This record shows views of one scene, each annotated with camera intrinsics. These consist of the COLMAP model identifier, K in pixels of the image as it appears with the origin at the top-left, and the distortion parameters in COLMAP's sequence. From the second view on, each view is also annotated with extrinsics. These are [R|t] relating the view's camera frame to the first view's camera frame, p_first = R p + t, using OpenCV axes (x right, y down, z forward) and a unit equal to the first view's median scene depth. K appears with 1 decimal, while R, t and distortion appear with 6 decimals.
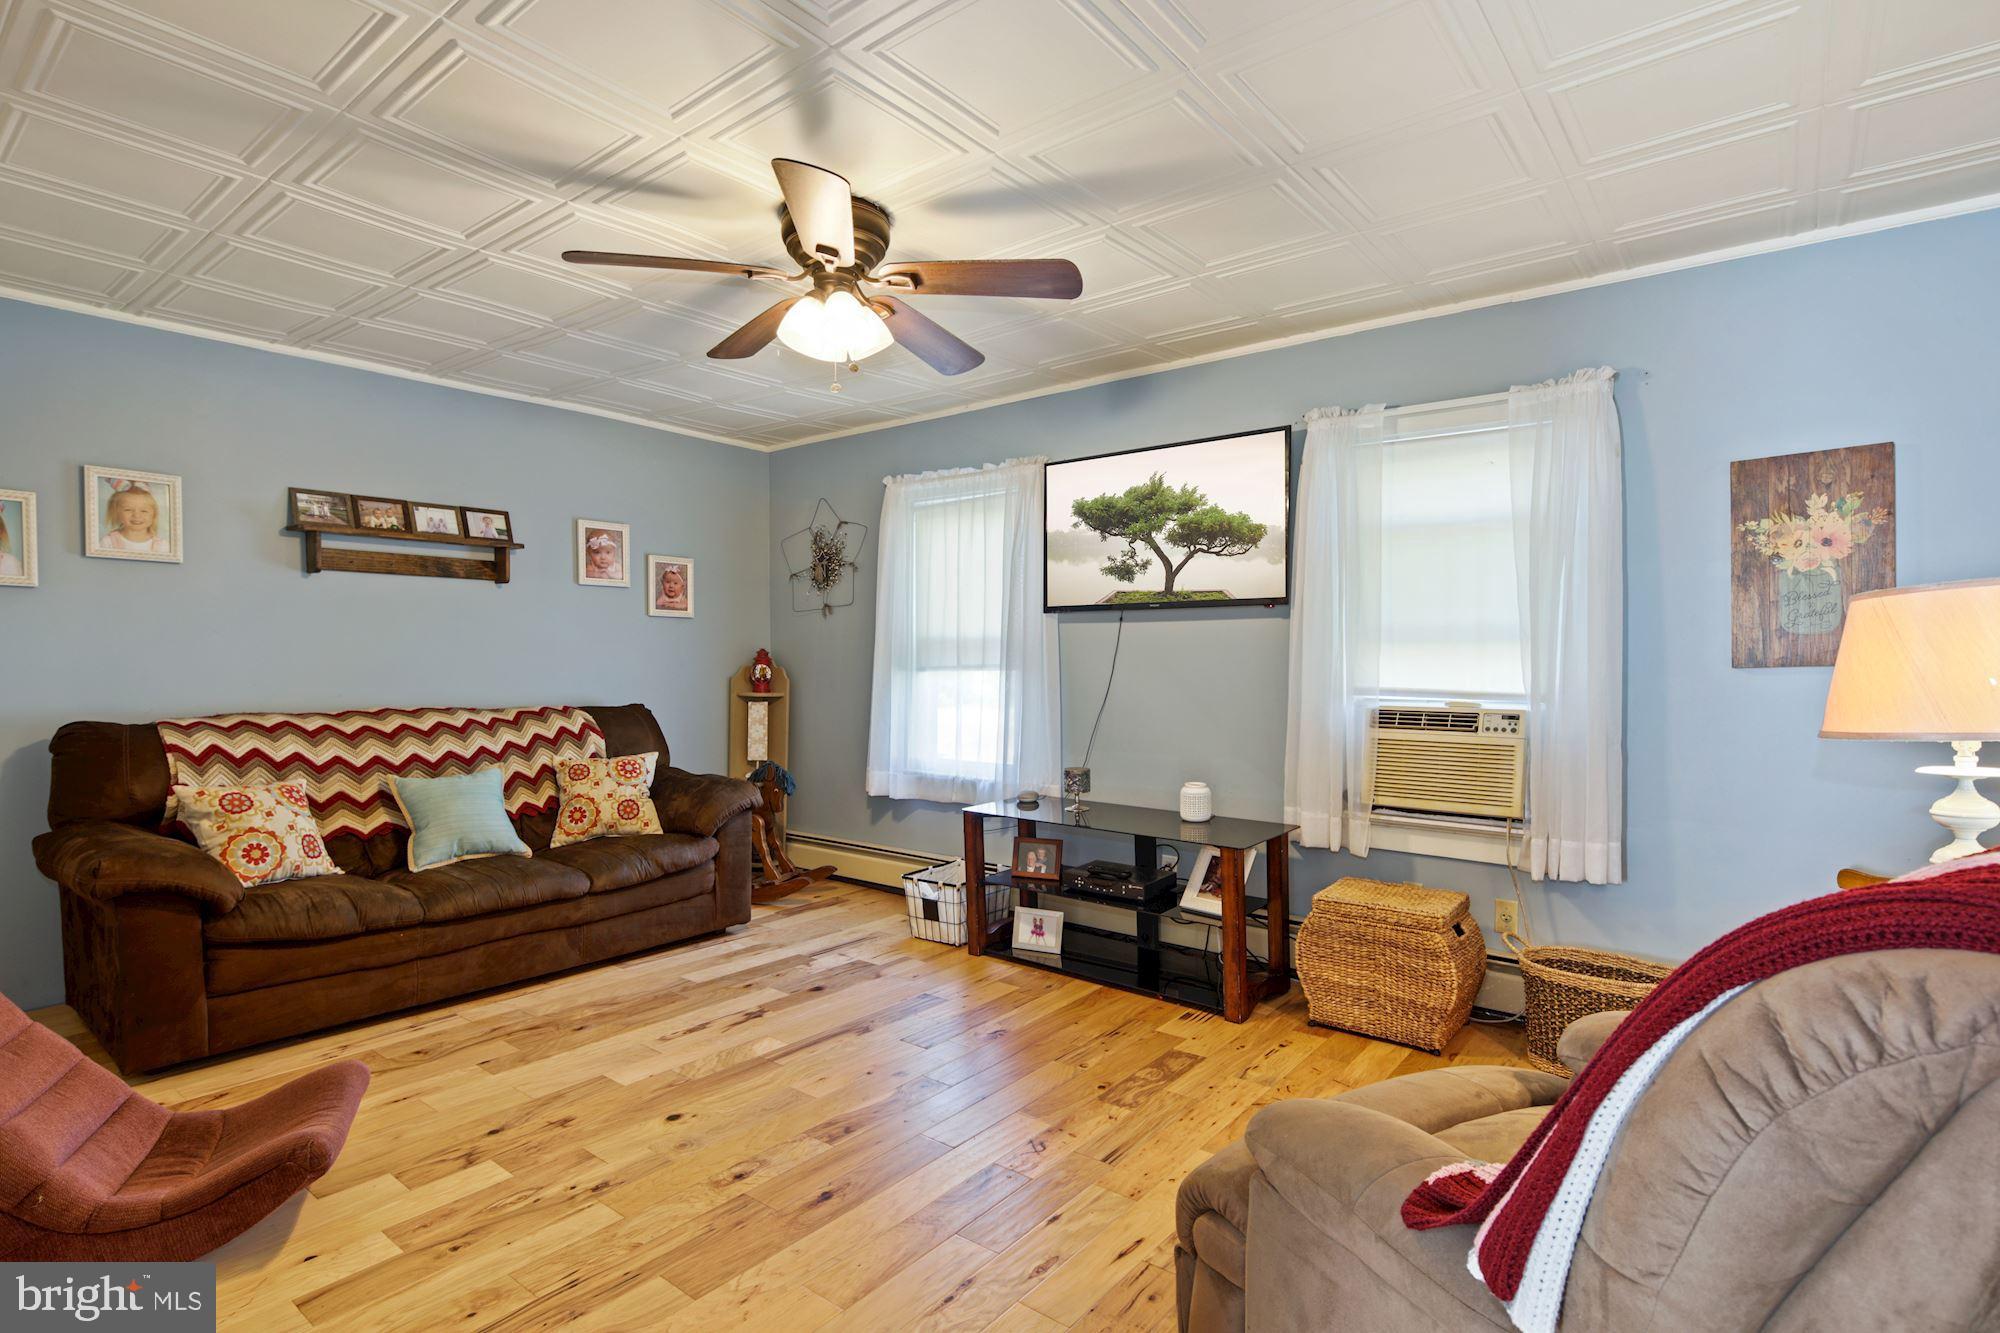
lens RADIAL K [[985.2, 0, 1000.3], [0, 985.2, 667.7], [0, 0, 1]] dist [0.017727, -0.007505]
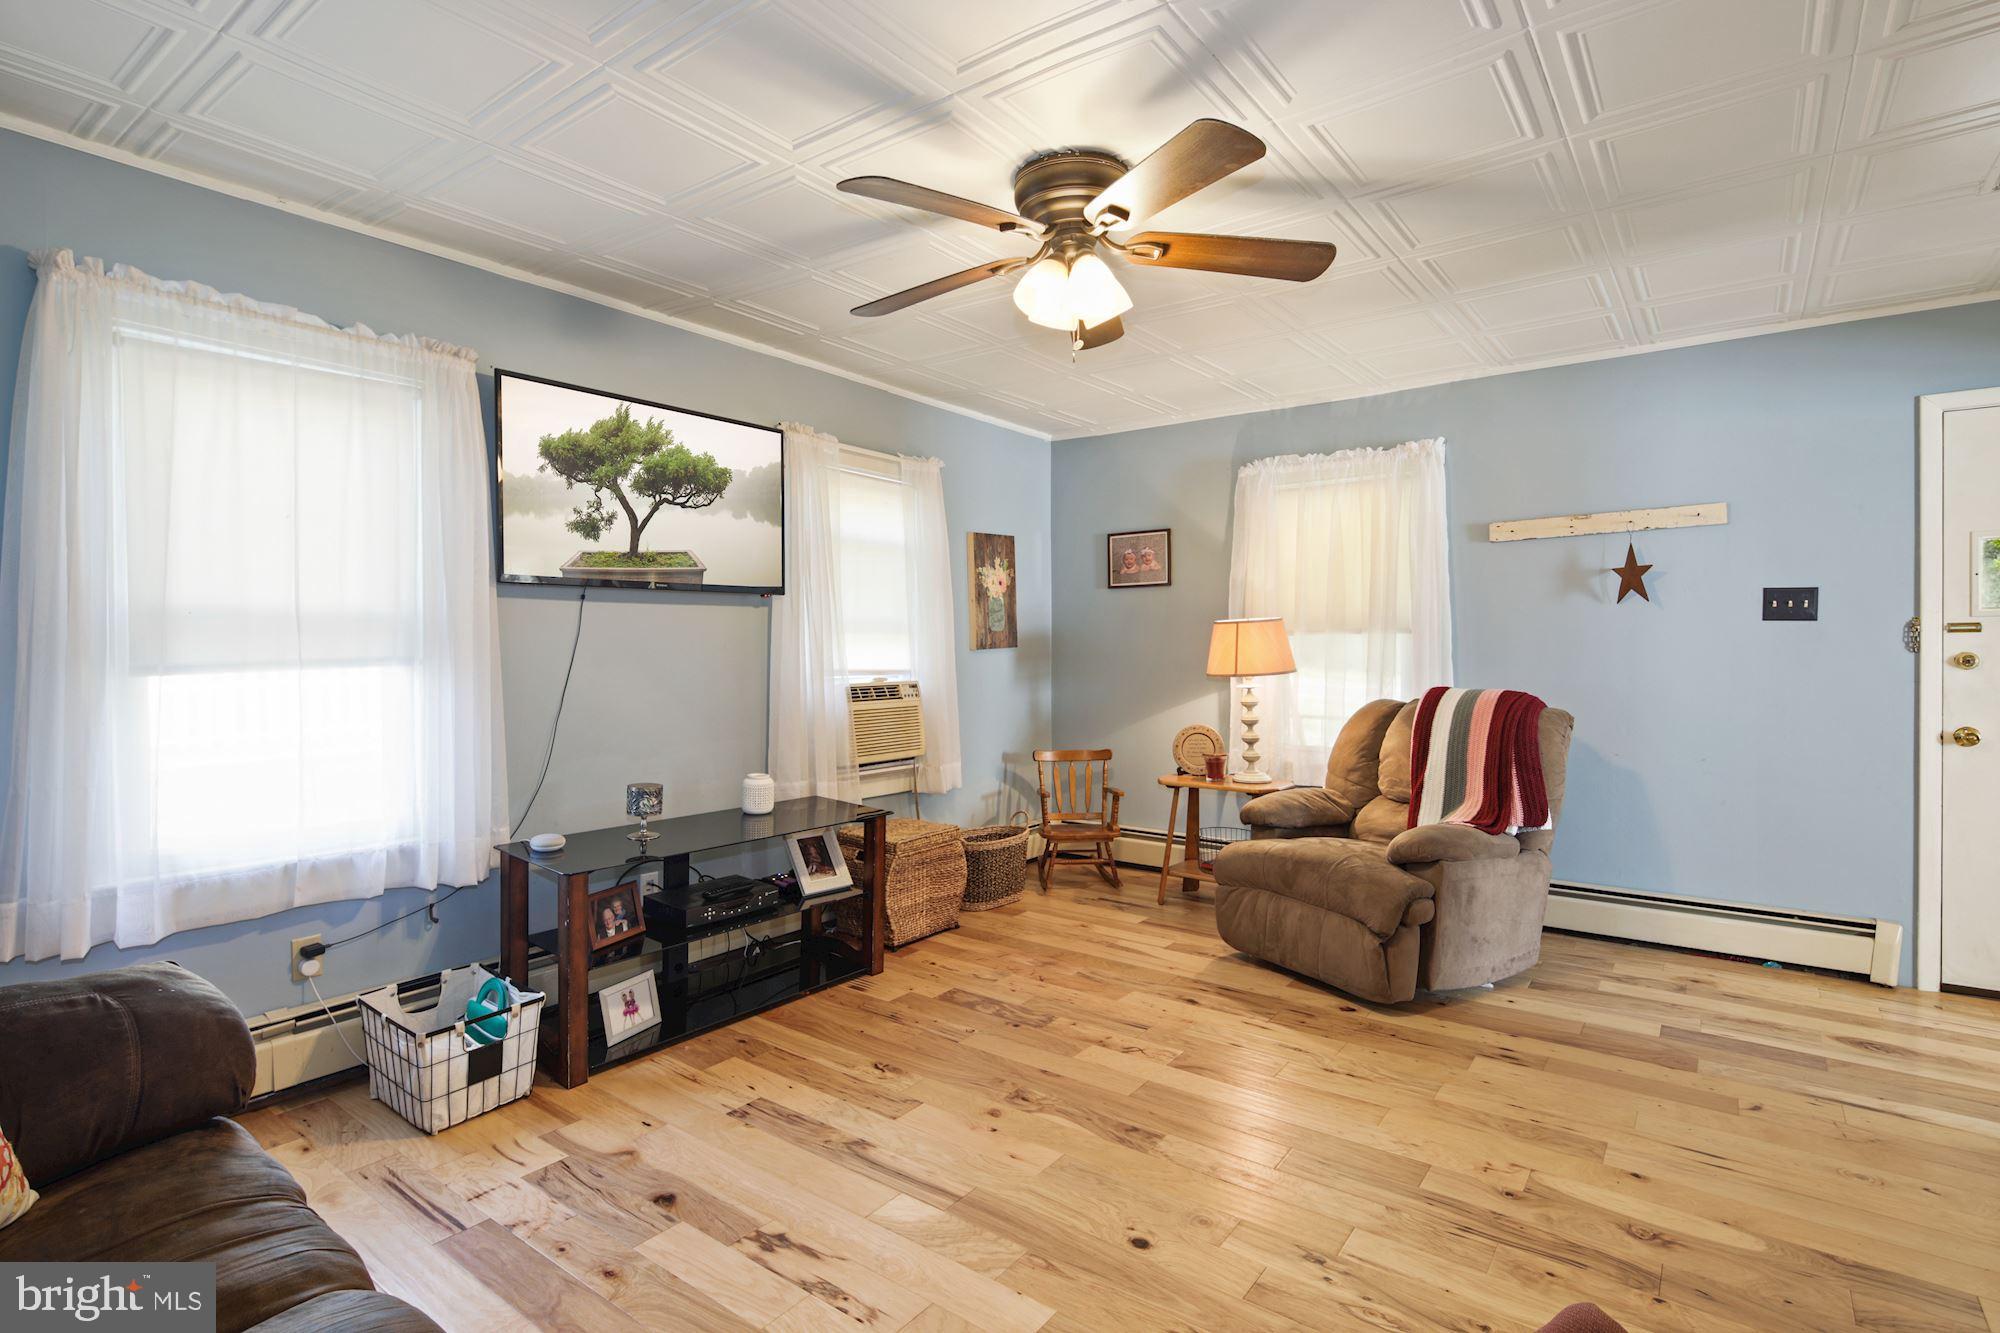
lens RADIAL K [[985.2, 0, 990.8], [0, 985.2, 664.7], [0, 0, 1]] dist [0.017727, -0.007505]
pose [[-0.034357, -0.019159, 0.999226, -0.841758], [0.008487, 0.999775, 0.019461, -0.007108], [-0.999374, 0.009149, -0.034186, 0.883378]]
